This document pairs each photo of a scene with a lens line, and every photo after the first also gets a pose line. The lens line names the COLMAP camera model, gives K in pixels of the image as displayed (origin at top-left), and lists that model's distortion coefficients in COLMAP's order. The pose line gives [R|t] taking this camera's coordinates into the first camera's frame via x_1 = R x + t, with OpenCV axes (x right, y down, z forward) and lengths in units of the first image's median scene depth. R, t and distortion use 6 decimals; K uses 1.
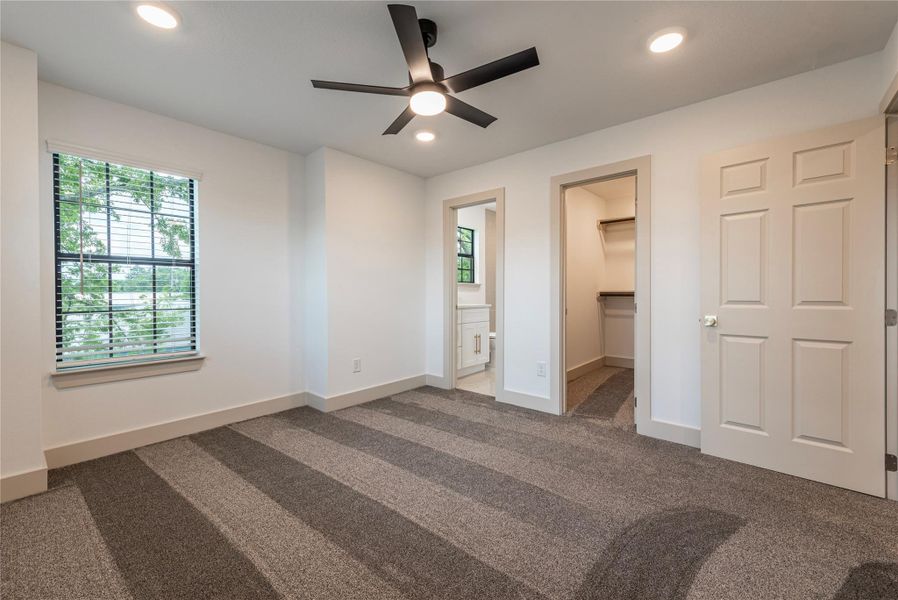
lens RADIAL K [[366.5, 0, 456.0], [0, 366.5, 295.3], [0, 0, 1]] dist [0.002796, -0.000144]
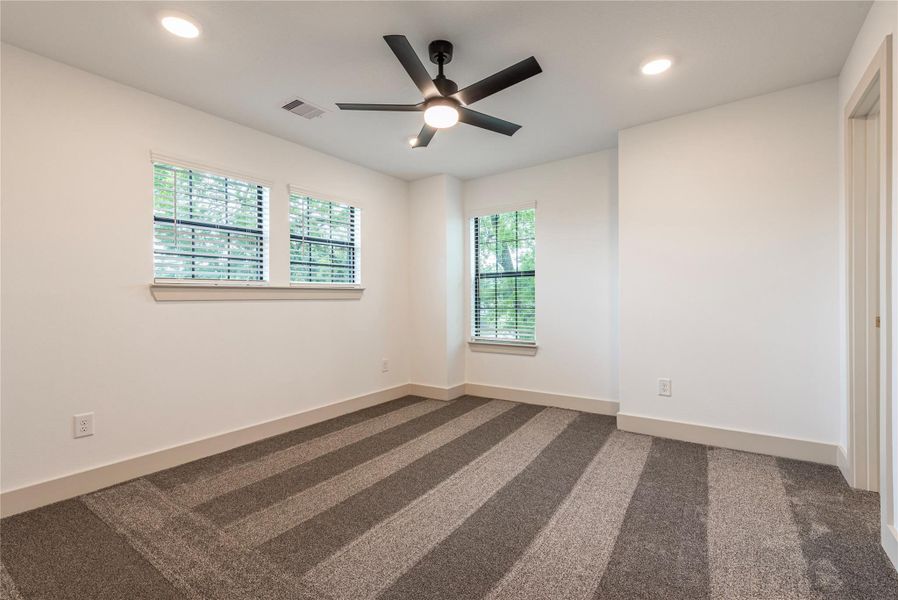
lens RADIAL K [[404.6, 0, 460.0], [0, 404.6, 297.8], [0, 0, 1]] dist [0.000527, 0.000632]
pose [[0.106441, 0.002560, -0.994316, 0.752316], [-0.001296, 0.999996, 0.002436, -0.005675], [0.994318, 0.001030, 0.106444, 0.648656]]
